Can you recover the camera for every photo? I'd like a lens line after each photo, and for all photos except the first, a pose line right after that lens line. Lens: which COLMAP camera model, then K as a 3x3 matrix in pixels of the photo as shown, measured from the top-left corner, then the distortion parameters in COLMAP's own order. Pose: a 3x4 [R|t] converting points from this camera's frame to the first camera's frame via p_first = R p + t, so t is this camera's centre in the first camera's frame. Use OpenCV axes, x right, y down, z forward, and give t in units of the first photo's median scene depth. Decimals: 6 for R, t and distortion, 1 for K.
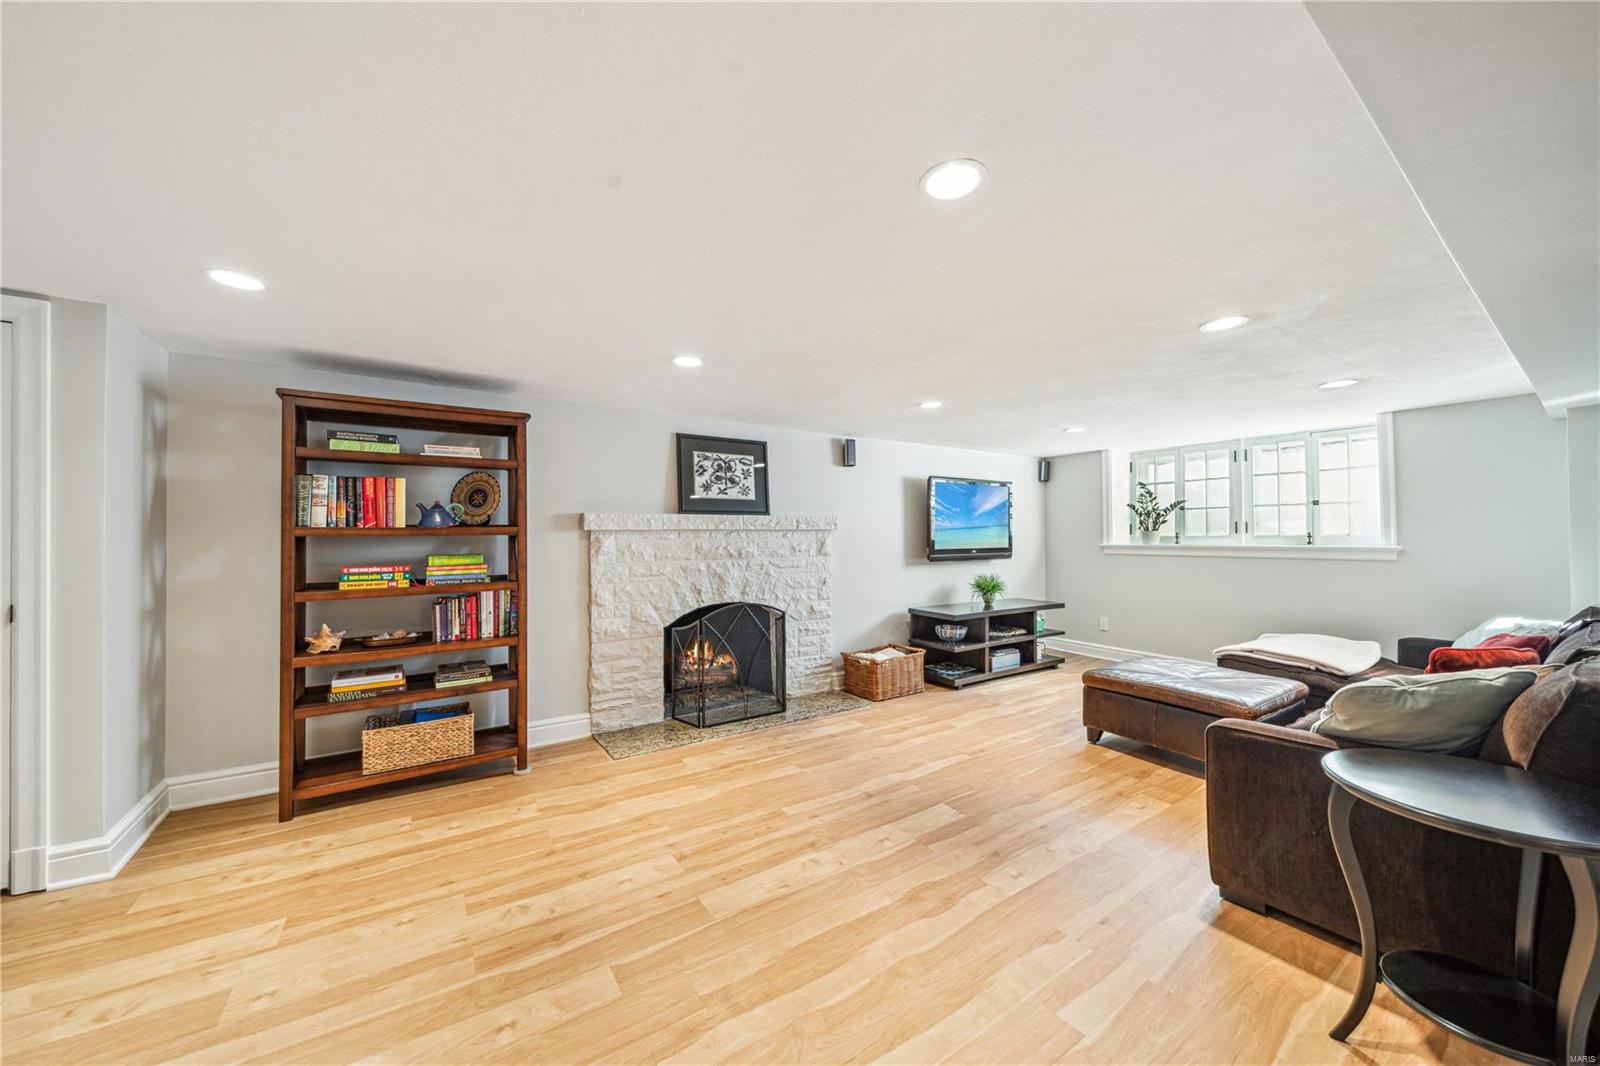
lens RADIAL K [[567.8, 0, 800.0], [0, 567.8, 533.0], [0, 0, 1]] dist [-0.001827, -0.000134]
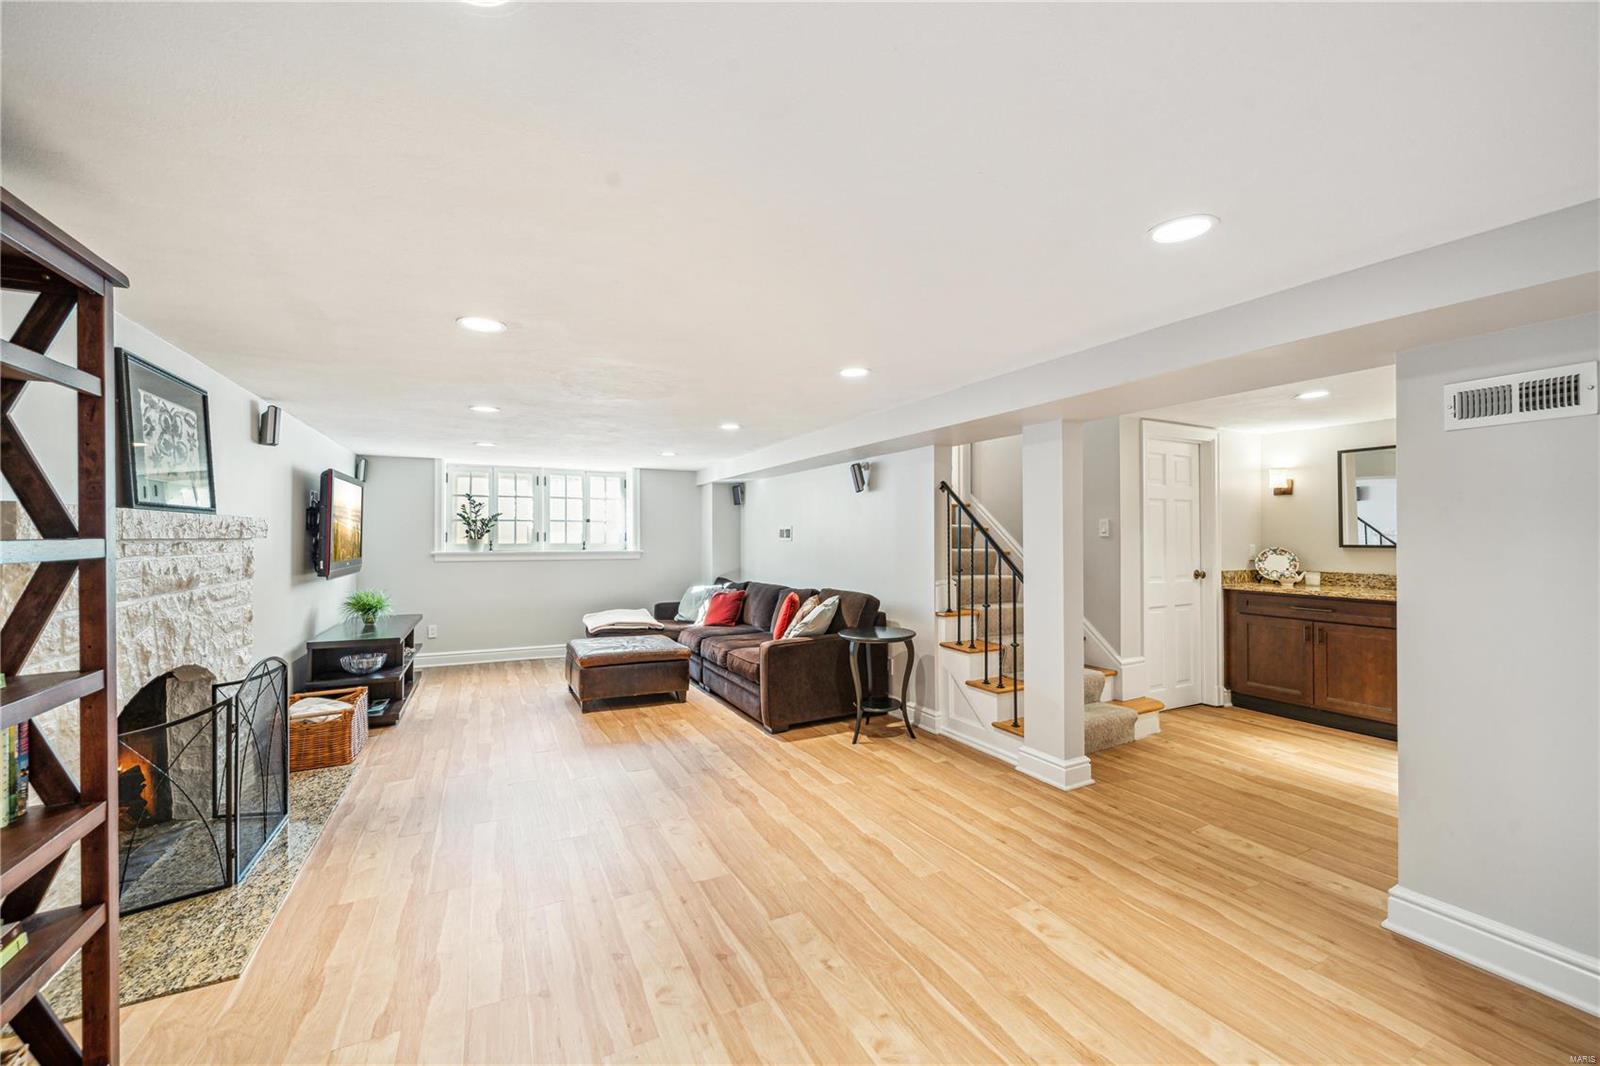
lens RADIAL K [[620.2, 0, 789.1], [0, 620.2, 527.6], [0, 0, 1]] dist [-0.002189, 0.000142]
pose [[0.124377, 0.020525, 0.992023, -0.666451], [-0.010007, 0.999761, -0.019431, -0.011342], [-0.992185, -0.007510, 0.124553, 0.331215]]
